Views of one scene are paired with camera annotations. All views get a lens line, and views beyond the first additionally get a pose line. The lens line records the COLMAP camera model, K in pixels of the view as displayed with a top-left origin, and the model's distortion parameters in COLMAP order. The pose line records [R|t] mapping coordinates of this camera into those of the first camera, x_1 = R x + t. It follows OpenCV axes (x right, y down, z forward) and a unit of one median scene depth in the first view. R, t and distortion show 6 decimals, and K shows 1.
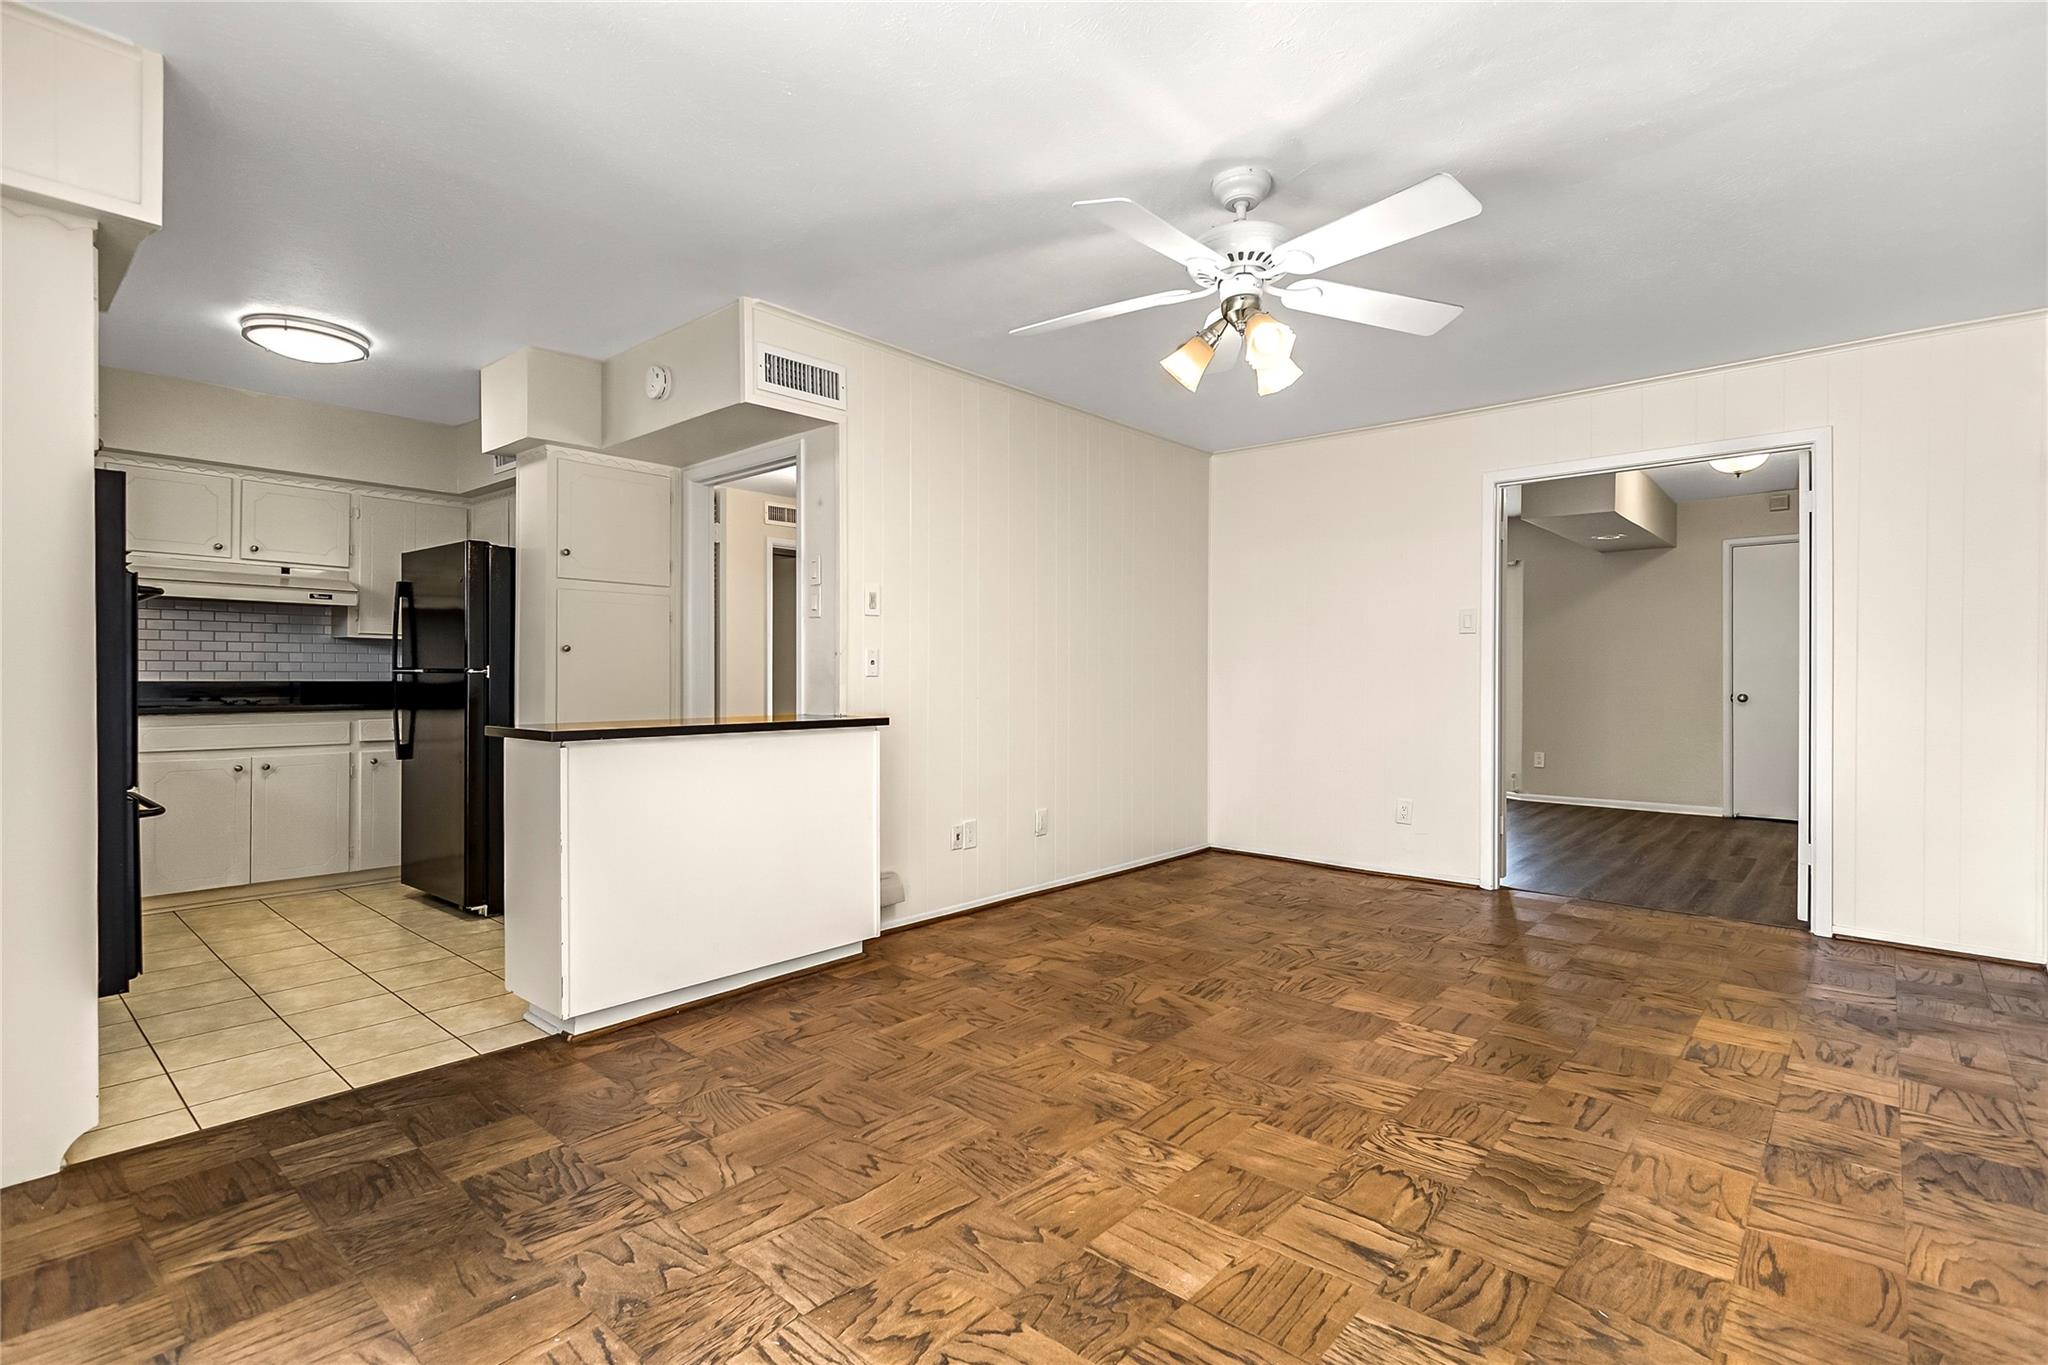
lens RADIAL K [[959.1, 0, 1027.9], [0, 959.1, 671.6], [0, 0, 1]] dist [0.000971, -0.000432]
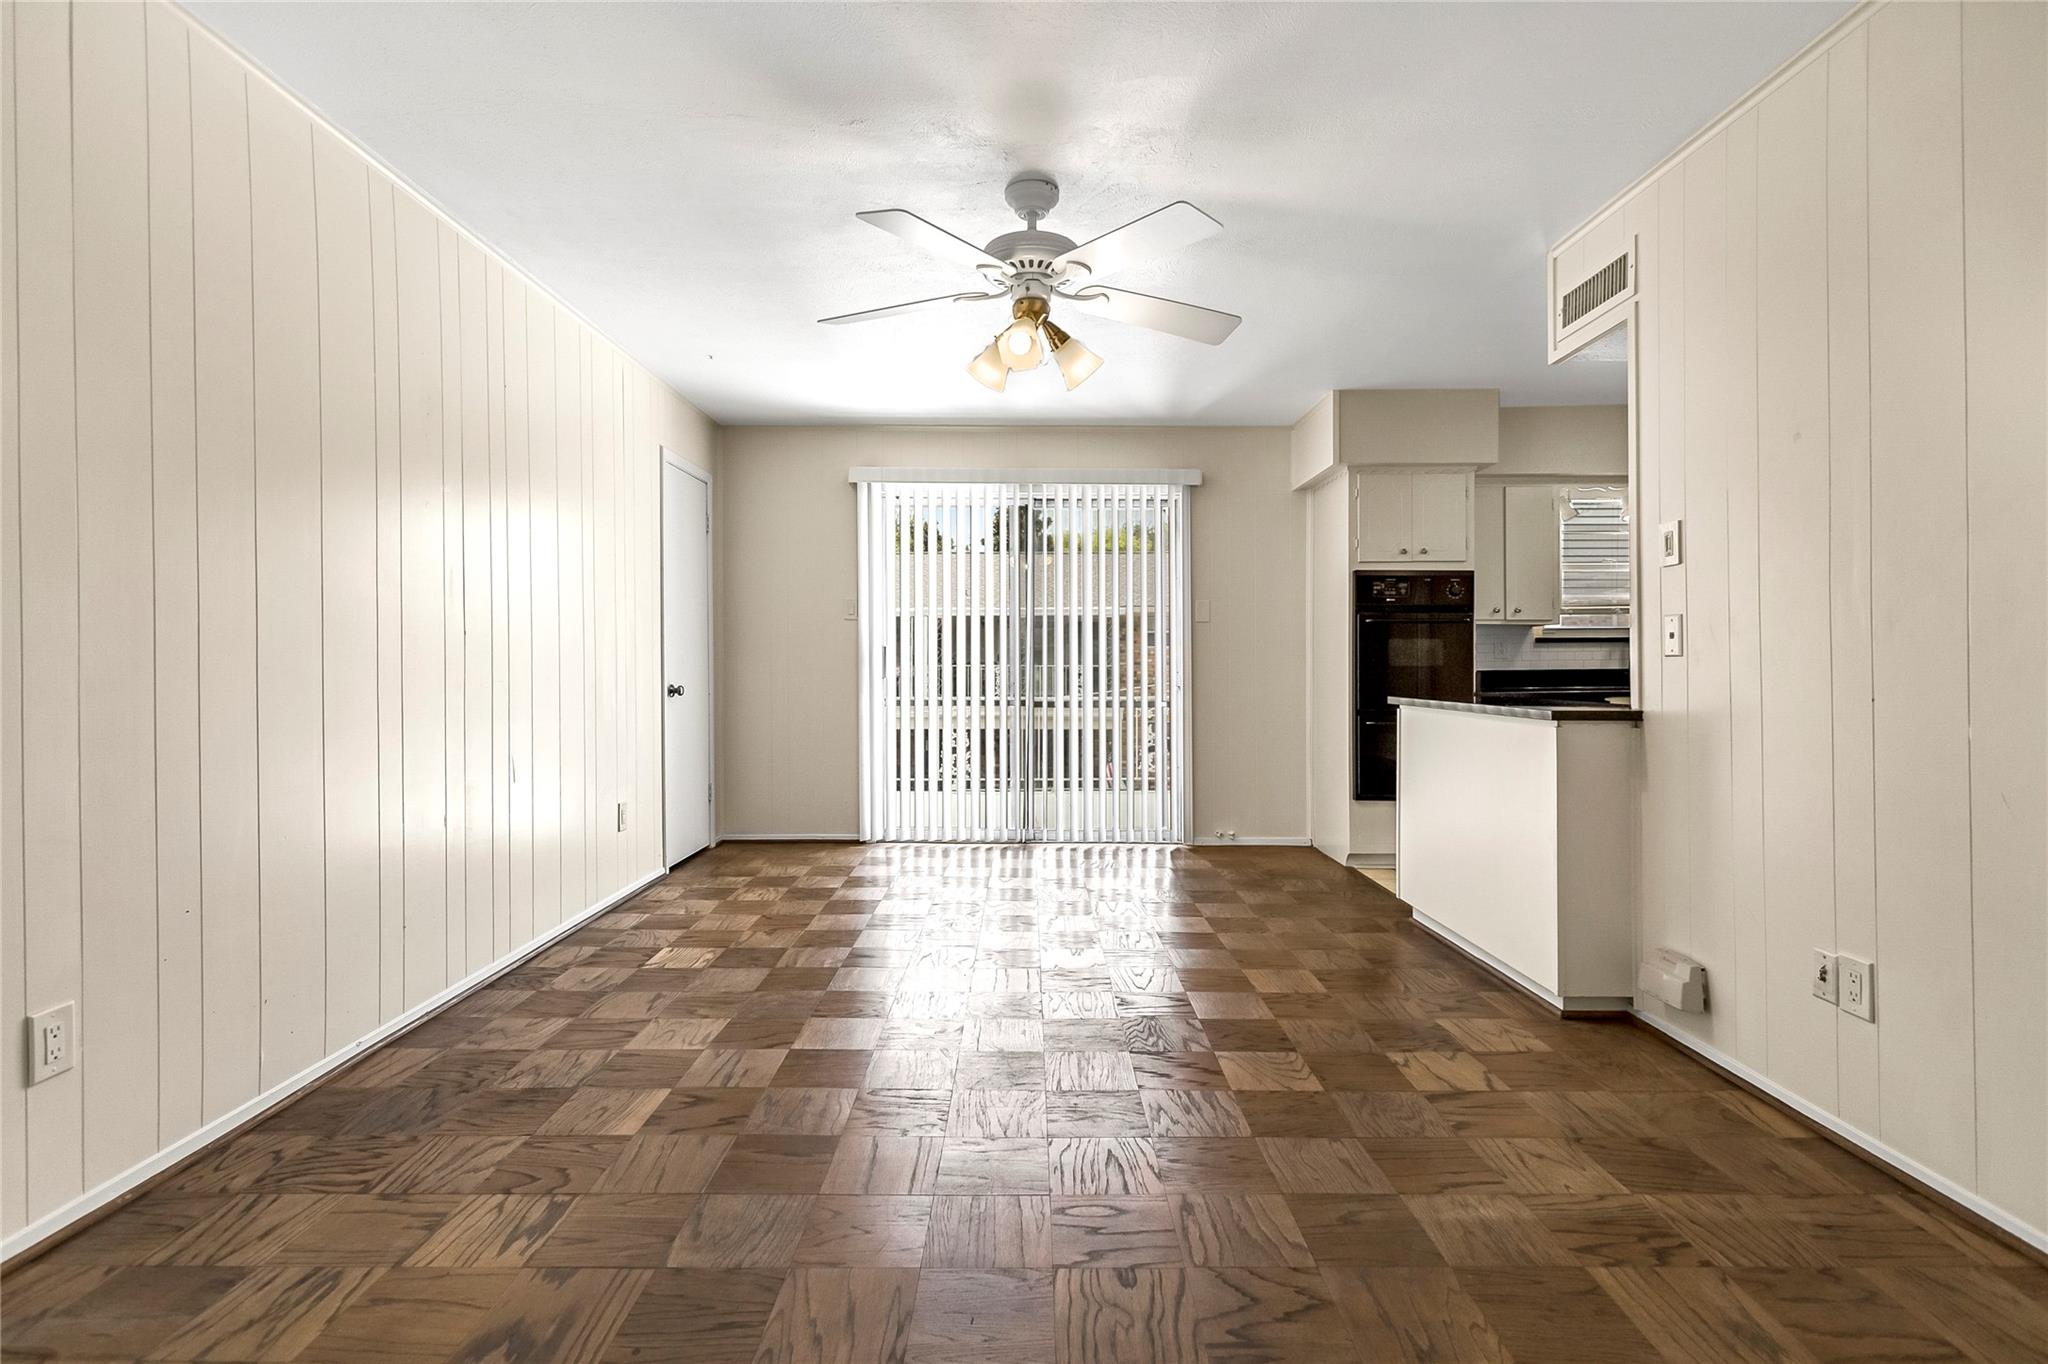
lens RADIAL K [[959.1, 0, 1027.9], [0, 959.1, 671.1], [0, 0, 1]] dist [0.000971, -0.000432]
pose [[-0.752793, 0.002641, -0.658252, 0.930888], [0.000528, 0.999994, 0.003407, 0.017843], [0.658257, 0.002217, -0.752790, 1.809241]]
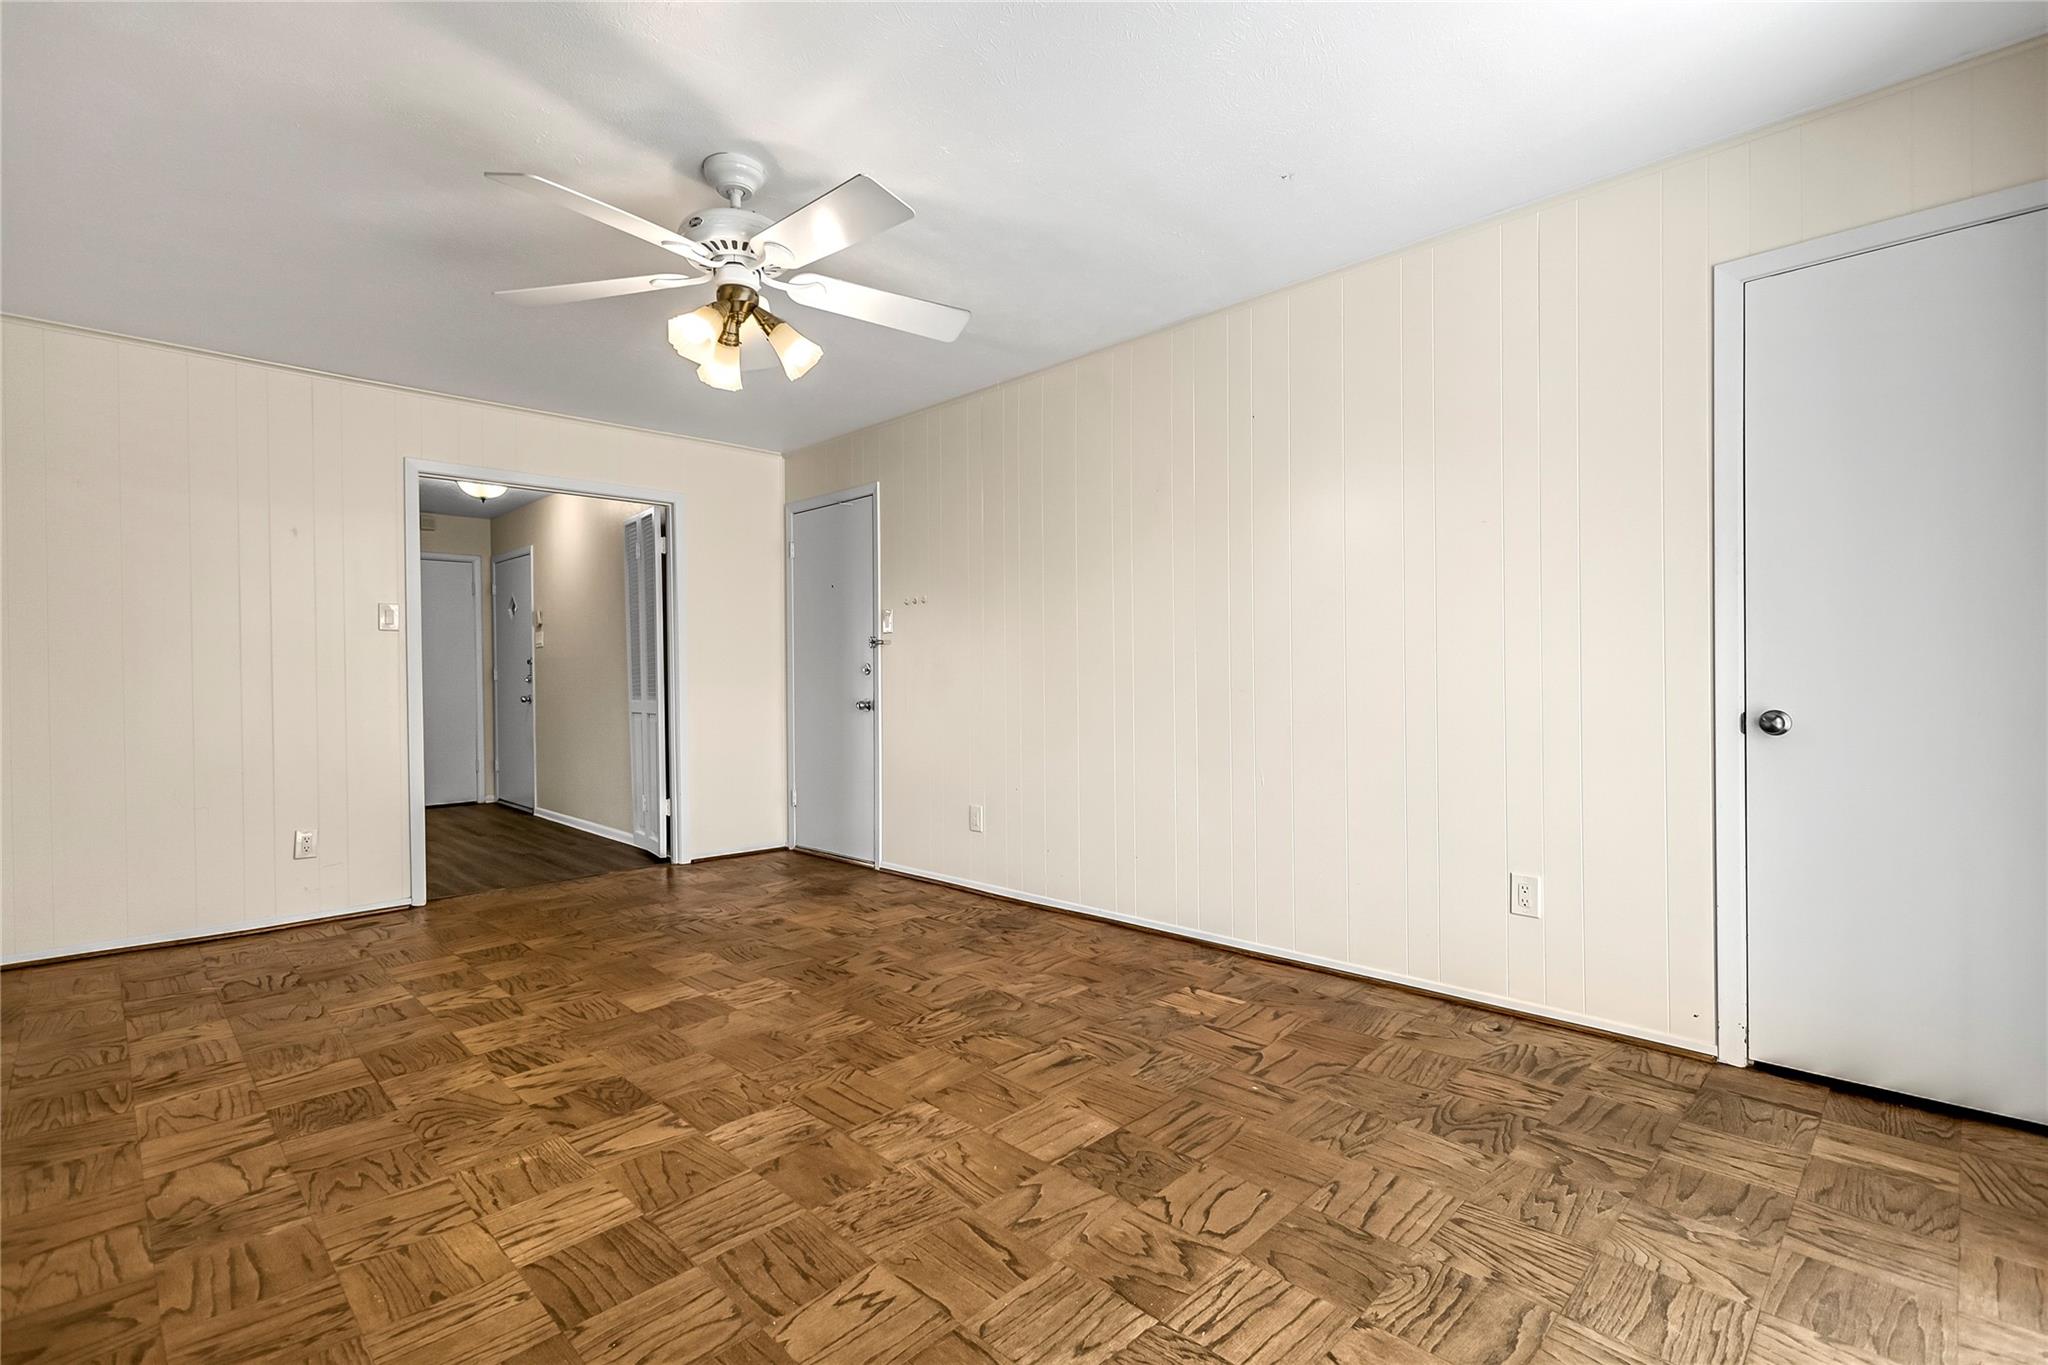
lens RADIAL K [[930.9, 0, 1024.0], [0, 930.9, 682.5], [0, 0, 1]] dist [0.002489, -0.000332]
pose [[0.069164, -0.013840, 0.997509, -0.719570], [0.008687, 0.999874, 0.013271, 0.003680], [-0.997567, 0.007748, 0.069275, 0.649326]]
